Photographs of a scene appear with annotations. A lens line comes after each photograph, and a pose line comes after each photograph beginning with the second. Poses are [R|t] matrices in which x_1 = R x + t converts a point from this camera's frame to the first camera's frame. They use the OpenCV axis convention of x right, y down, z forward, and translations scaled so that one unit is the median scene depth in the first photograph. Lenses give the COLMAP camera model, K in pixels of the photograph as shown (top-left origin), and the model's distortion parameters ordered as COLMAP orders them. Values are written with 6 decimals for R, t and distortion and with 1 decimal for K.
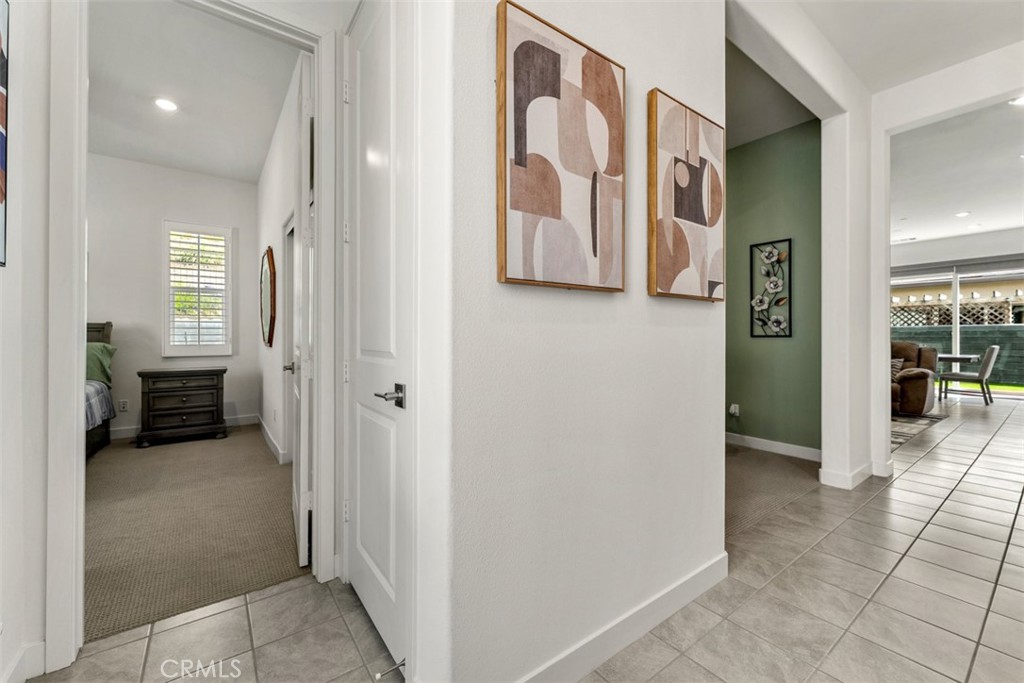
lens RADIAL K [[410.0, 0, 509.4], [0, 410.0, 335.2], [0, 0, 1]] dist [0.000389, 0.000358]
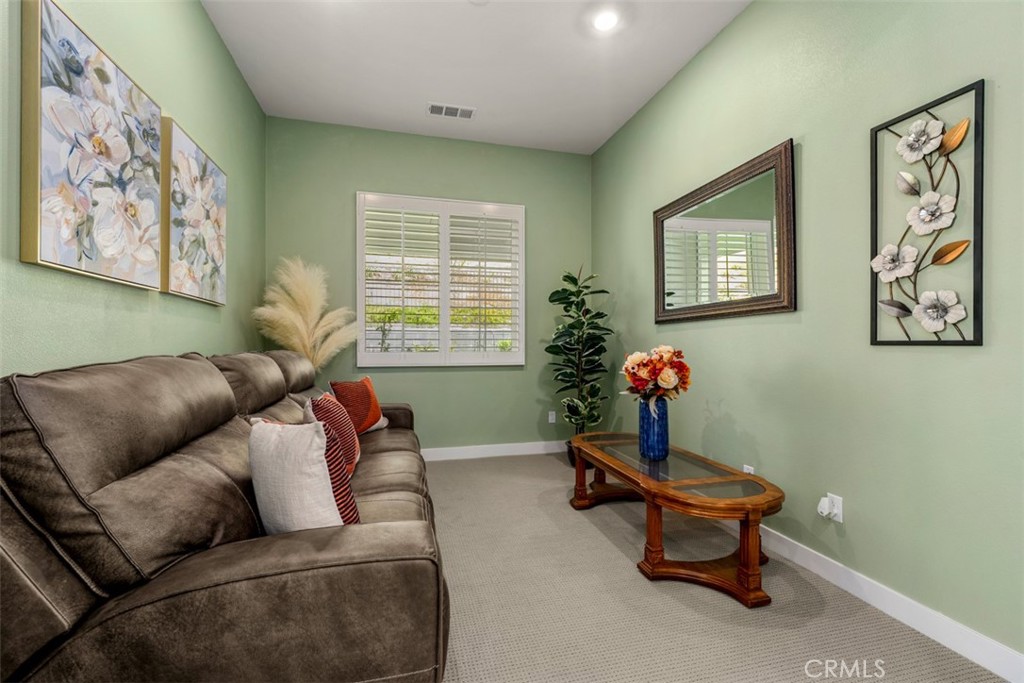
lens RADIAL K [[428.8, 0, 517.8], [0, 428.8, 348.4], [0, 0, 1]] dist [-0.000668, -0.000255]
pose [[0.939524, 0.006508, -0.342422, 0.410908], [-0.003314, 0.999945, 0.009912, 0.005025], [0.342467, -0.008177, 0.939494, 0.471503]]
